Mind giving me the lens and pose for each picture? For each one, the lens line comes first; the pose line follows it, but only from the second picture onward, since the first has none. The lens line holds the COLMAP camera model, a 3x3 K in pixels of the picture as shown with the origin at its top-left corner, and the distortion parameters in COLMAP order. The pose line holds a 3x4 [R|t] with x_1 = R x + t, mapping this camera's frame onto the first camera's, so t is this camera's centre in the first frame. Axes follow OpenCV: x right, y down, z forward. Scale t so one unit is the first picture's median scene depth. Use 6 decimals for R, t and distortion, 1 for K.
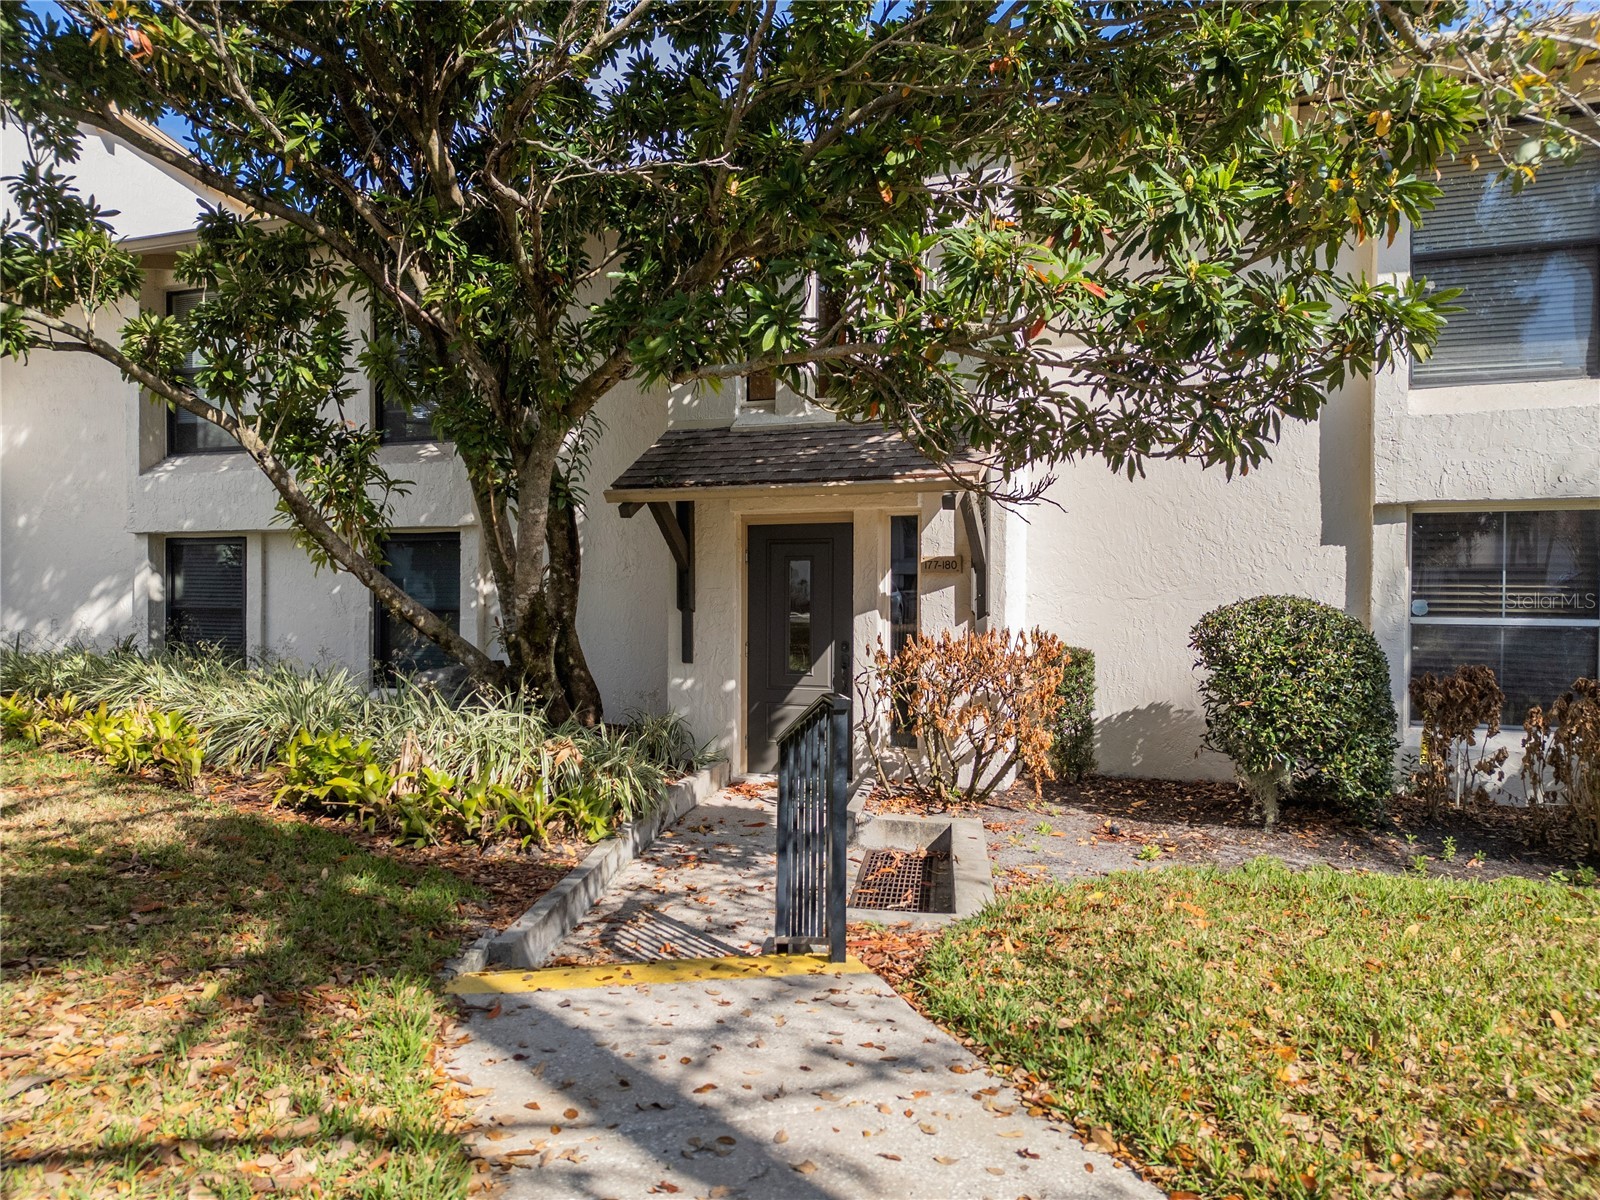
lens RADIAL K [[1120.9, 0, 830.5], [0, 1120.9, 607.4], [0, 0, 1]] dist [0.061161, -0.049039]
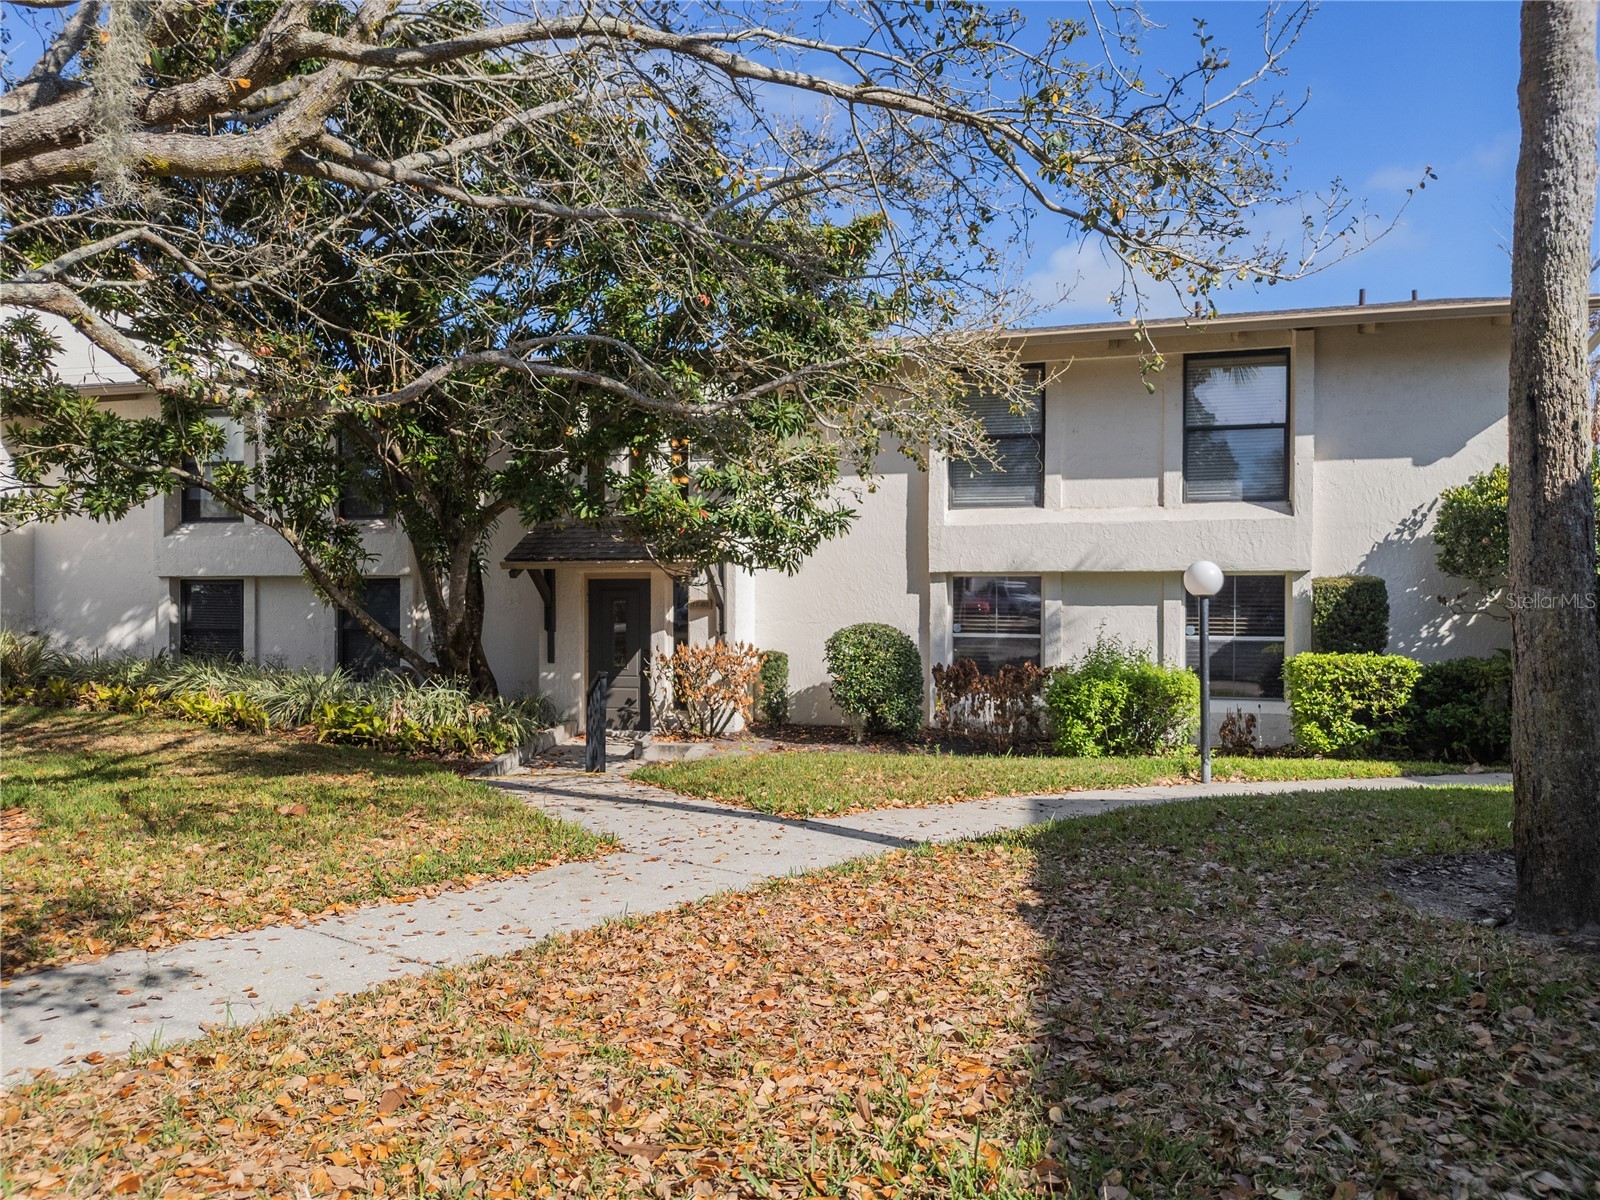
lens RADIAL K [[1120.9, 0, 838.8], [0, 1120.9, 602.2], [0, 0, 1]] dist [0.061161, -0.049039]
pose [[0.993813, -0.002799, 0.111035, 0.124805], [0.003514, 0.999974, -0.006244, -0.031112], [-0.111015, 0.006595, 0.993797, -0.790147]]
